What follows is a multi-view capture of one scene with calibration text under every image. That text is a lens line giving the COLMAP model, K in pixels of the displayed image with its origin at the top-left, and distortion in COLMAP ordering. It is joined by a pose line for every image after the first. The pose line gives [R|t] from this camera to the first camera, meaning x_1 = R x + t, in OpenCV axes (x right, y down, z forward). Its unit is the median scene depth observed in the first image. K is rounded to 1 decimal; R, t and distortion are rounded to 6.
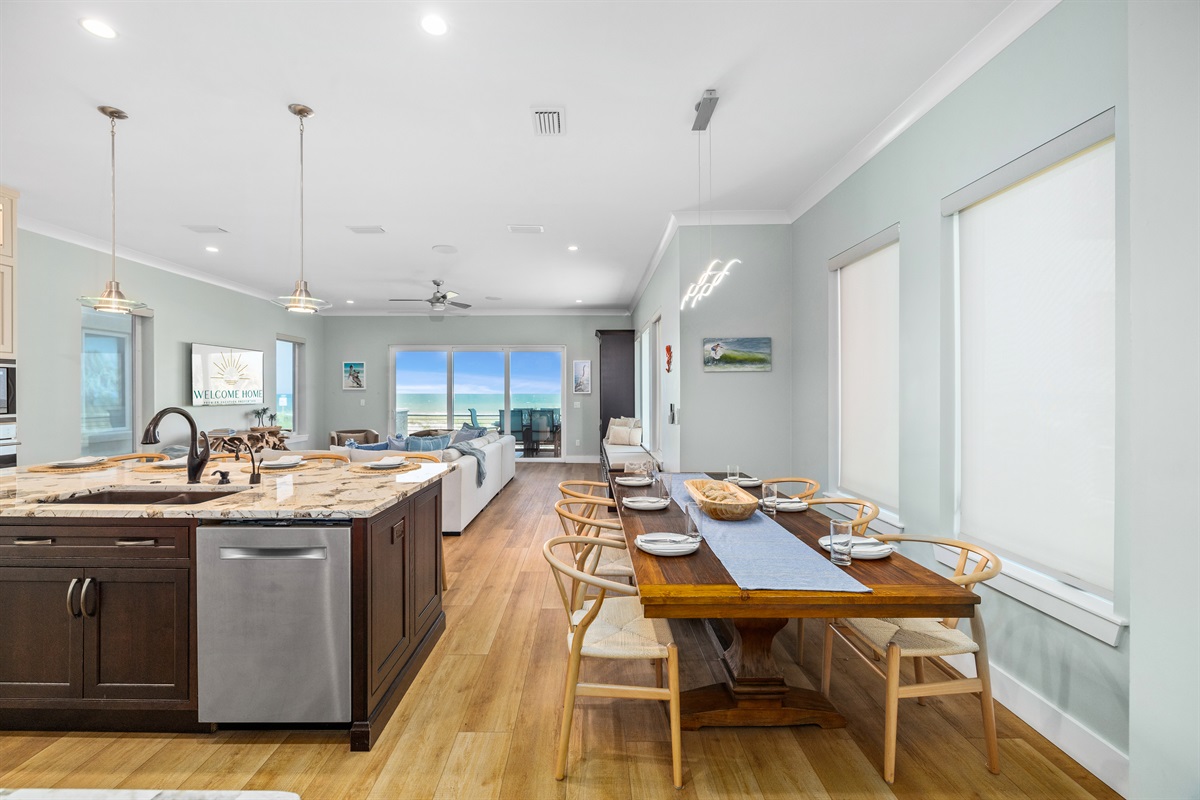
lens RADIAL K [[495.7, 0, 567.7], [0, 495.7, 397.5], [0, 0, 1]] dist [-0.003326, -0.000166]
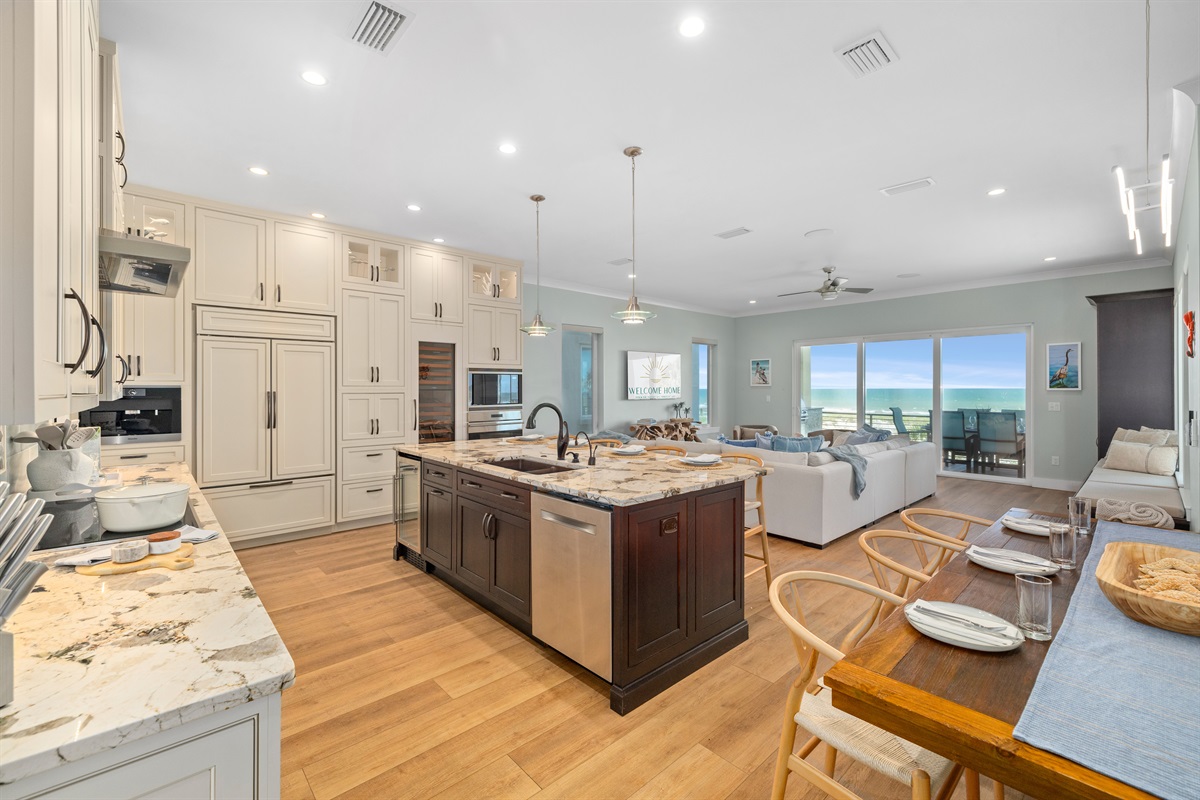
lens RADIAL K [[495.7, 0, 597.3], [0, 495.7, 392.2], [0, 0, 1]] dist [-0.003326, -0.000166]
pose [[0.678079, 0.005661, -0.734967, 0.142364], [-0.004839, 0.999983, 0.003237, -0.007011], [0.734973, 0.001362, 0.678095, 0.076066]]
